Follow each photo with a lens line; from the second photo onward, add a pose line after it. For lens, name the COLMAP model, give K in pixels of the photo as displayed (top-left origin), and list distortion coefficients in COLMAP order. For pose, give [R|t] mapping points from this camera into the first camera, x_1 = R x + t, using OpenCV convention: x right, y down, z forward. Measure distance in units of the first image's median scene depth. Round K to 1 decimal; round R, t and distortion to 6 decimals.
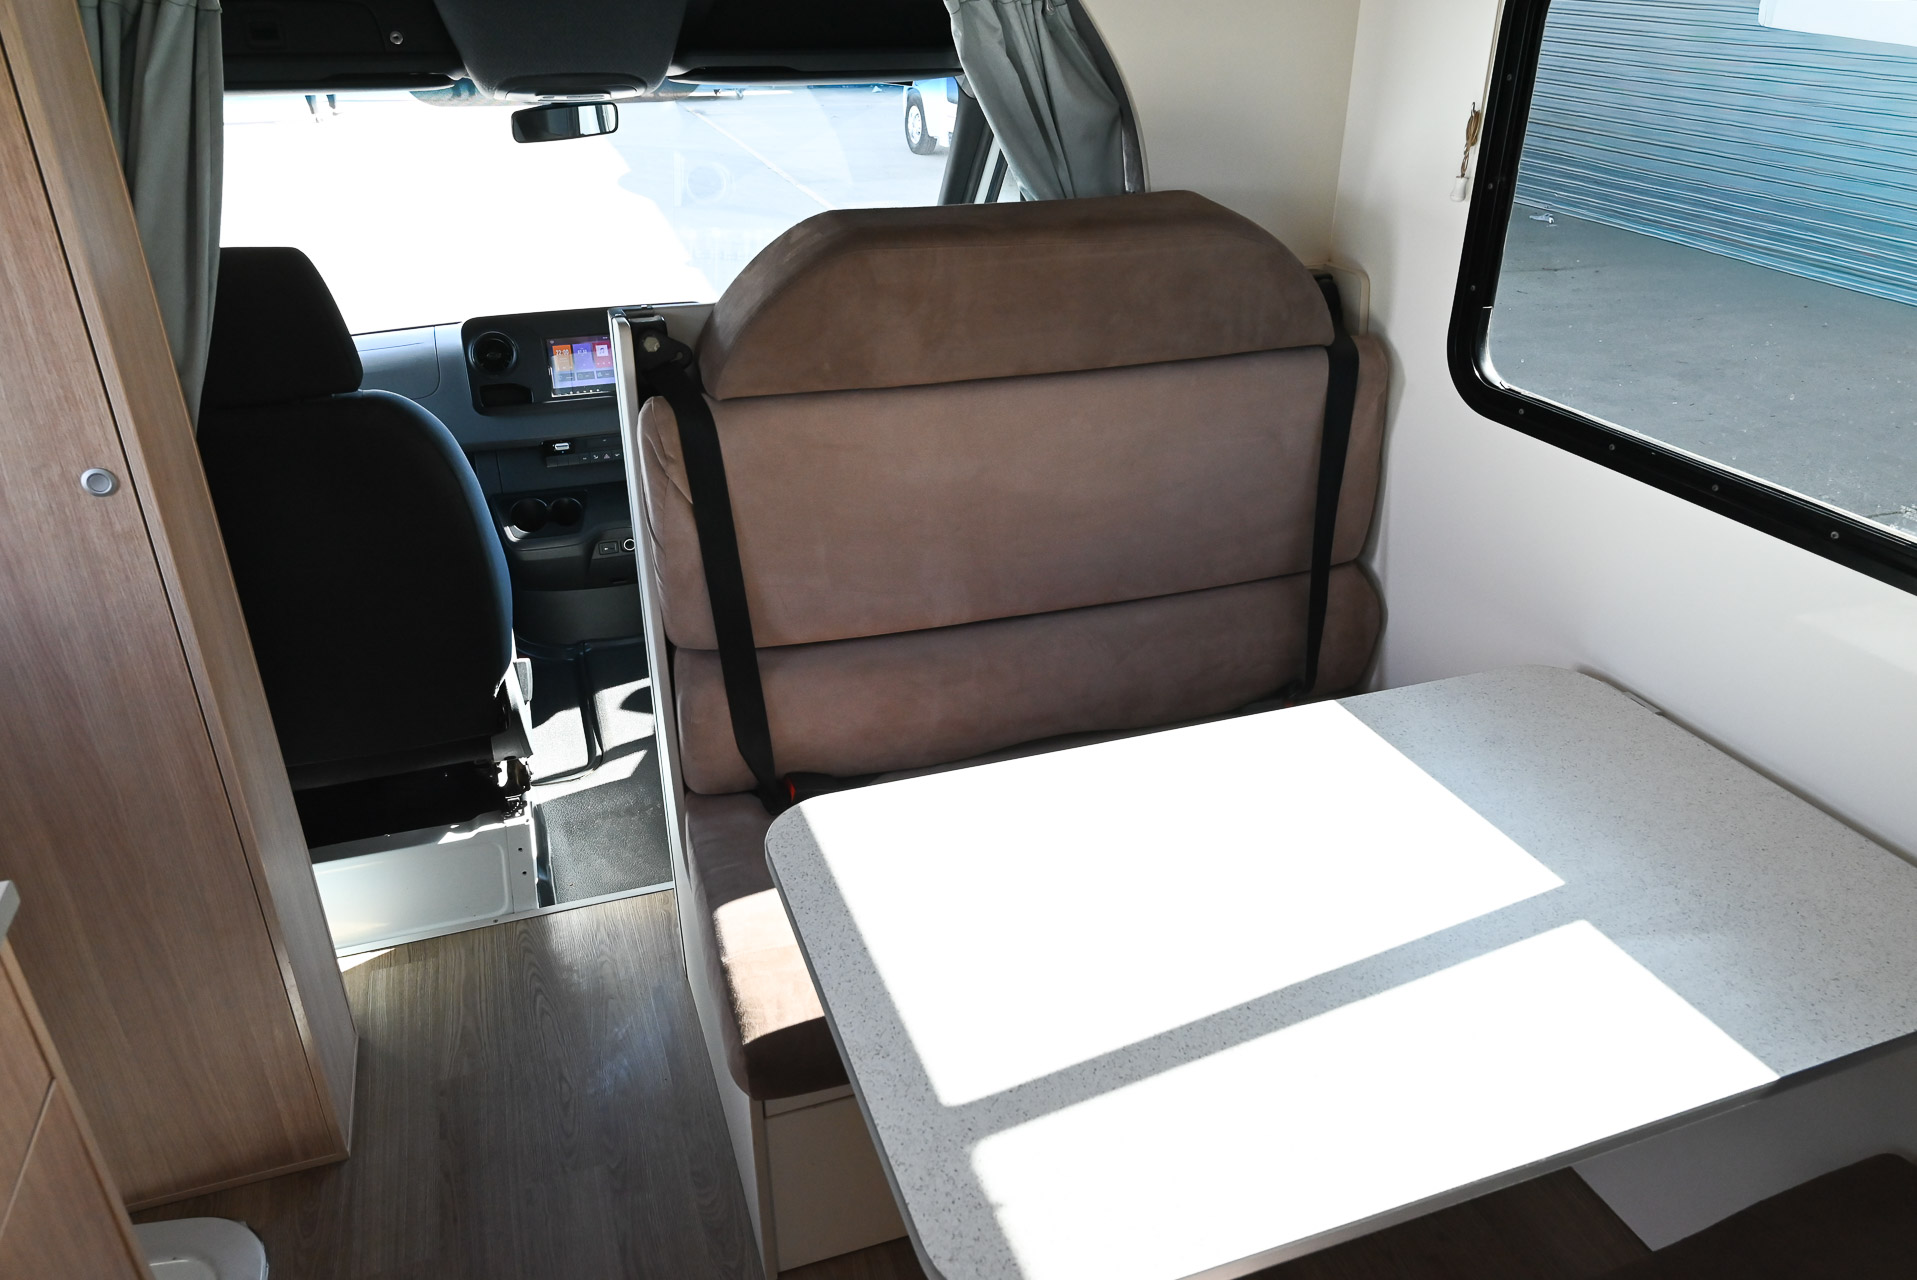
lens RADIAL K [[1271.4, 0, 950.6], [0, 1271.4, 630.8], [0, 0, 1]] dist [-0.009692, 0.001513]
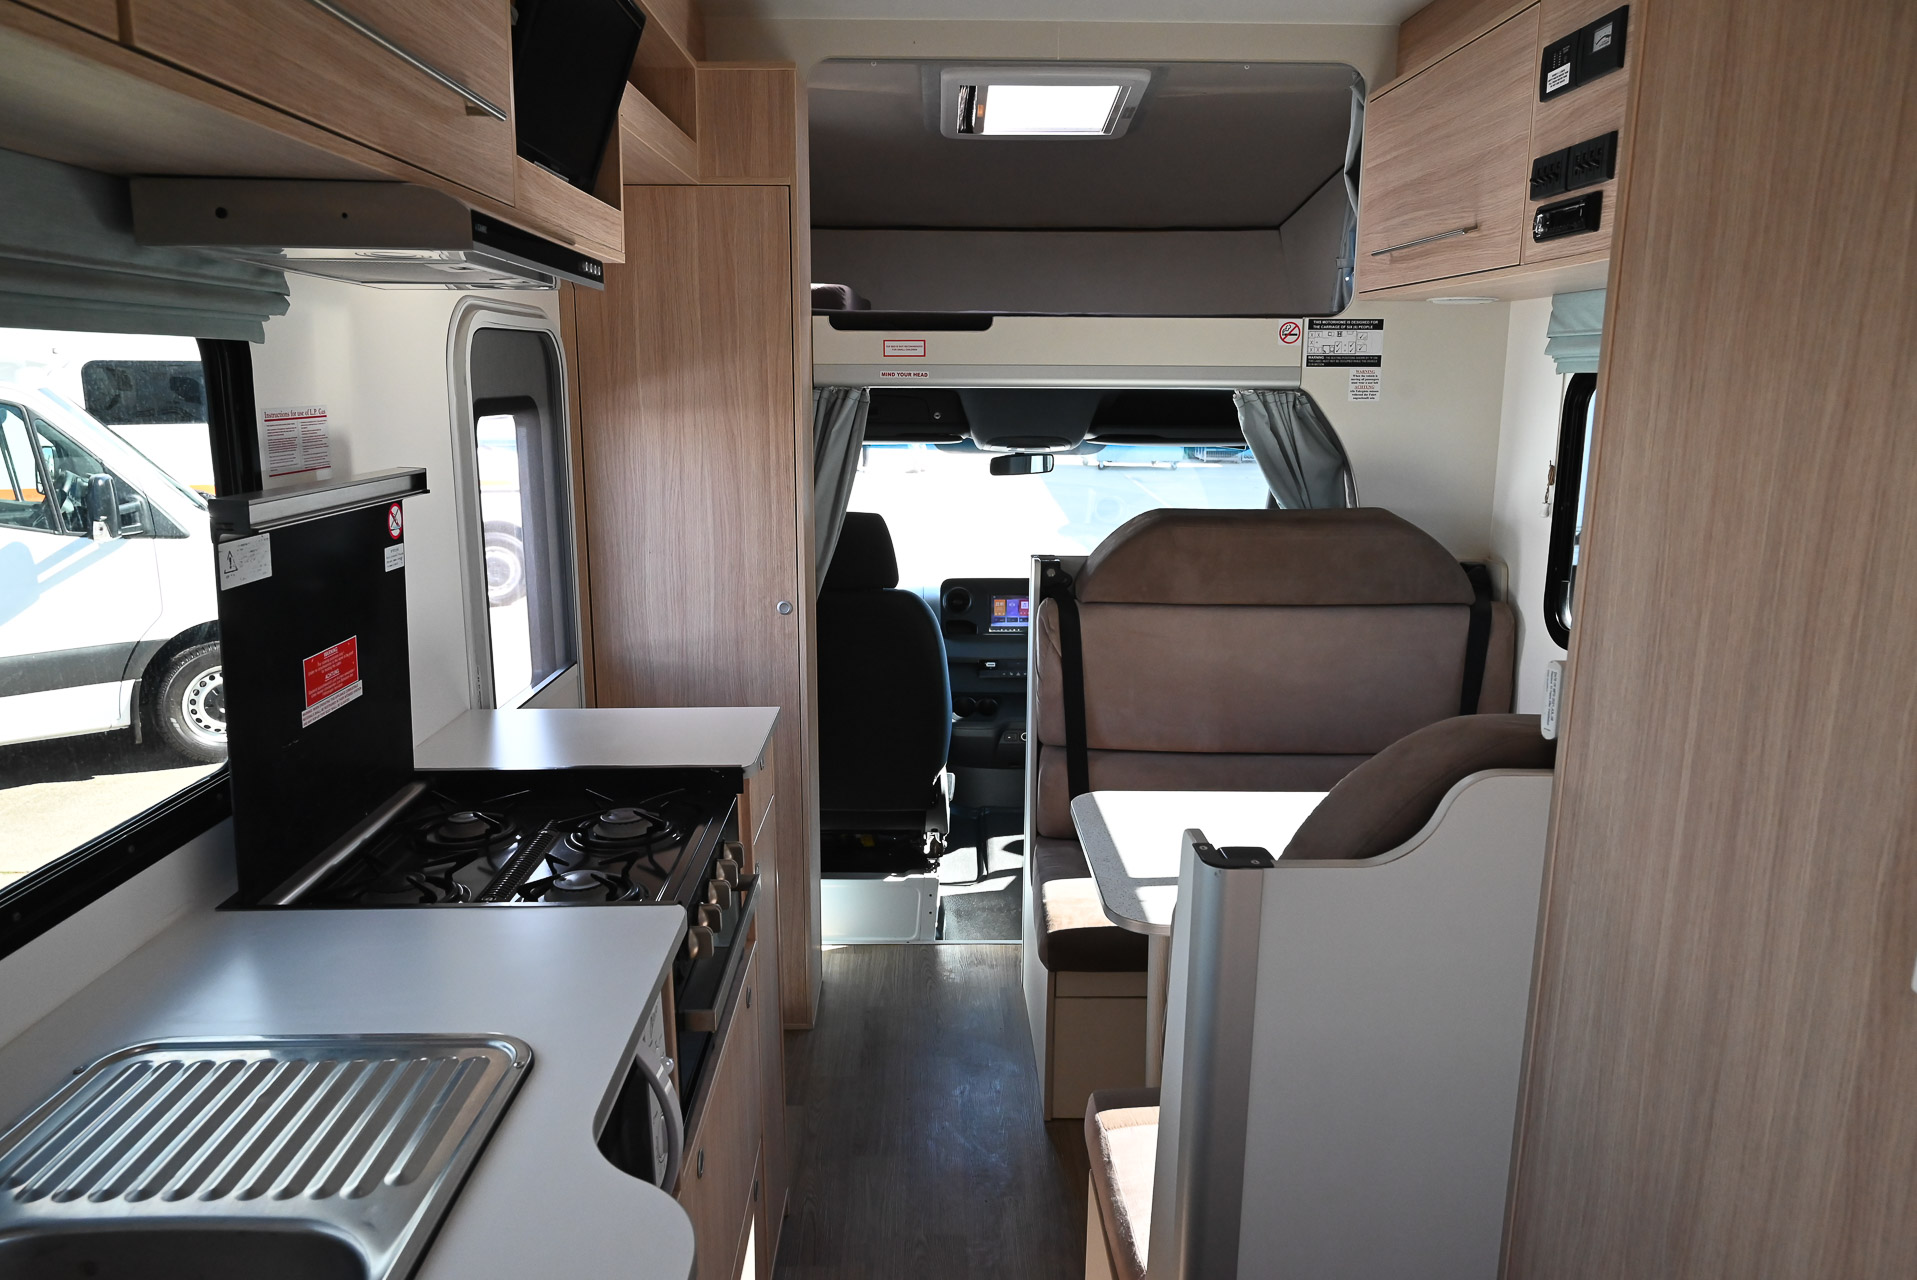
lens RADIAL K [[1271.4, 0, 957.3], [0, 1271.4, 655.1], [0, 0, 1]] dist [-0.009692, 0.001513]
pose [[0.947335, 0.072238, -0.311991, 0.167024], [-0.148370, 0.962364, -0.227687, 0.251882], [0.283801, 0.261986, 0.922399, -0.536794]]
